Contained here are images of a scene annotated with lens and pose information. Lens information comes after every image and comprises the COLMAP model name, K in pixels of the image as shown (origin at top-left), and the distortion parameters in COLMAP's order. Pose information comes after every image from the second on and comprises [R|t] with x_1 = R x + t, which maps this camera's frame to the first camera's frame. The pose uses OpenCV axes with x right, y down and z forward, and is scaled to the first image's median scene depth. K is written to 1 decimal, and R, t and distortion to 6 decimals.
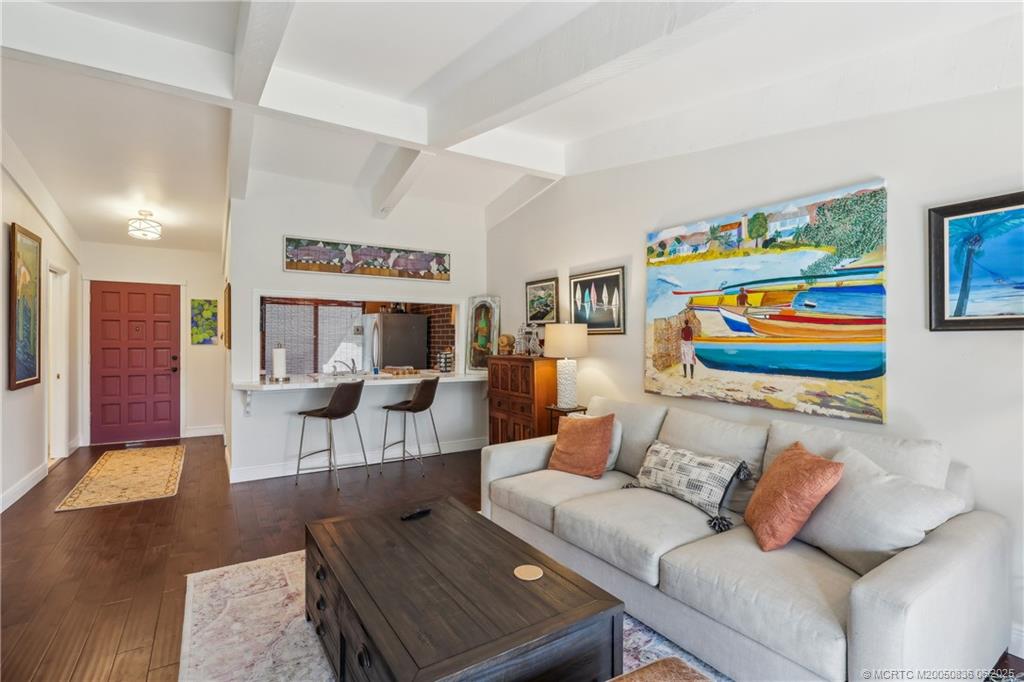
lens RADIAL K [[478.0, 0, 510.7], [0, 478.0, 338.3], [0, 0, 1]] dist [-0.003613, 0.000996]
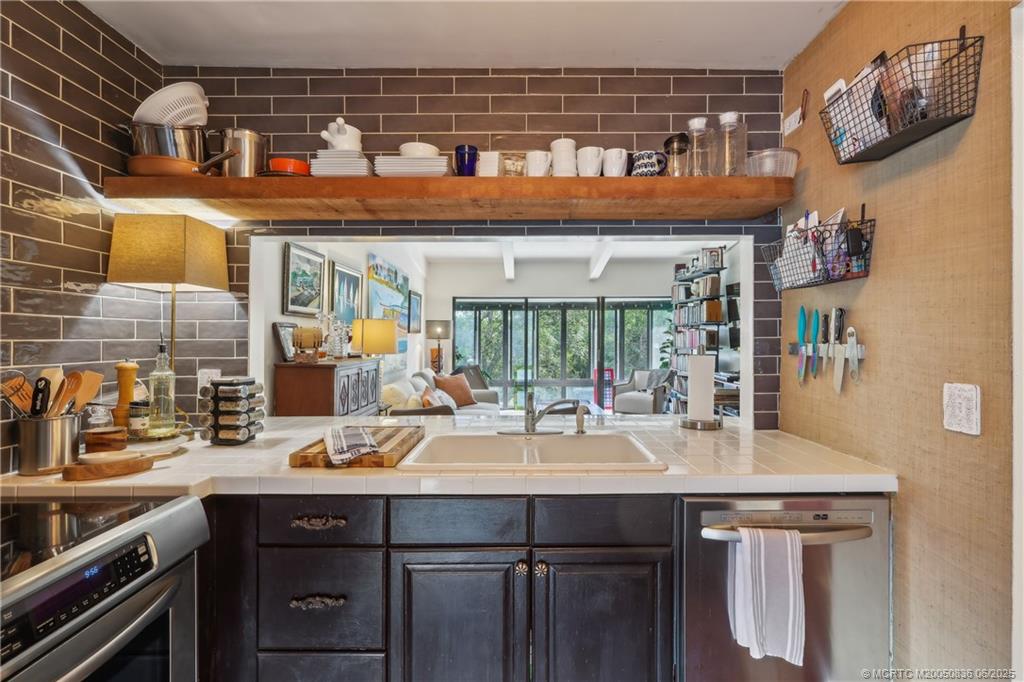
lens RADIAL K [[478.0, 0, 522.3], [0, 478.0, 326.4], [0, 0, 1]] dist [-0.003613, 0.000996]
pose [[-0.848544, 0.013387, 0.528955, -0.816743], [0.002400, 0.999767, -0.021452, 0.005473], [-0.529119, -0.016933, -0.848379, 2.093401]]
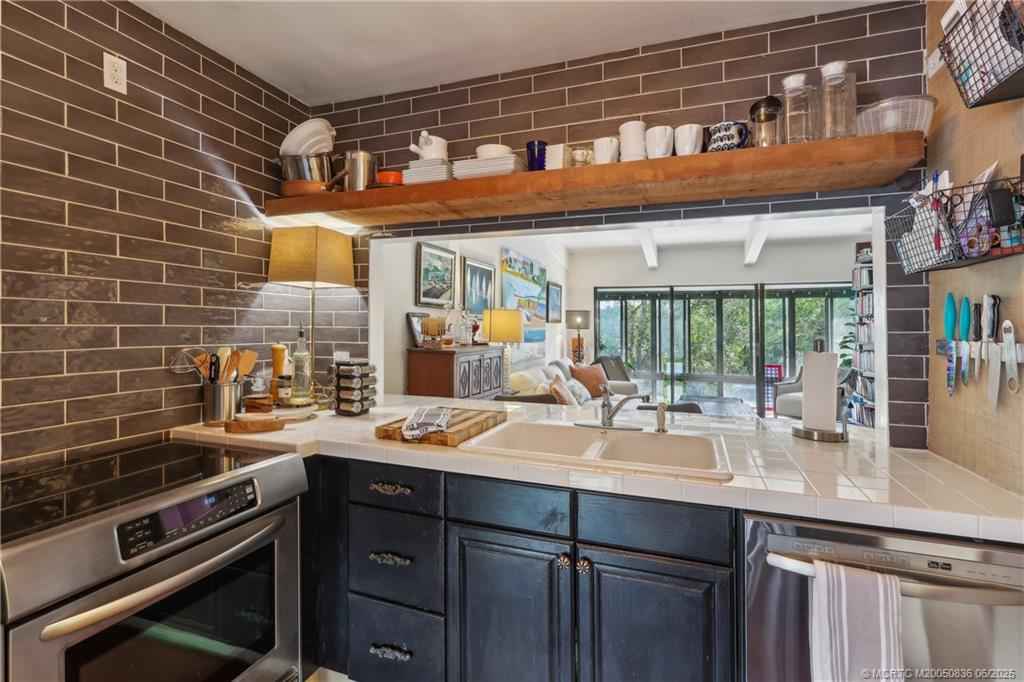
lens RADIAL K [[478.0, 0, 511.6], [0, 478.0, 311.1], [0, 0, 1]] dist [-0.003613, 0.000996]
pose [[-0.608509, 0.019027, 0.793319, -0.898661], [-0.008631, 0.999495, -0.030593, 0.003972], [-0.793500, -0.025463, -0.608037, 2.028013]]
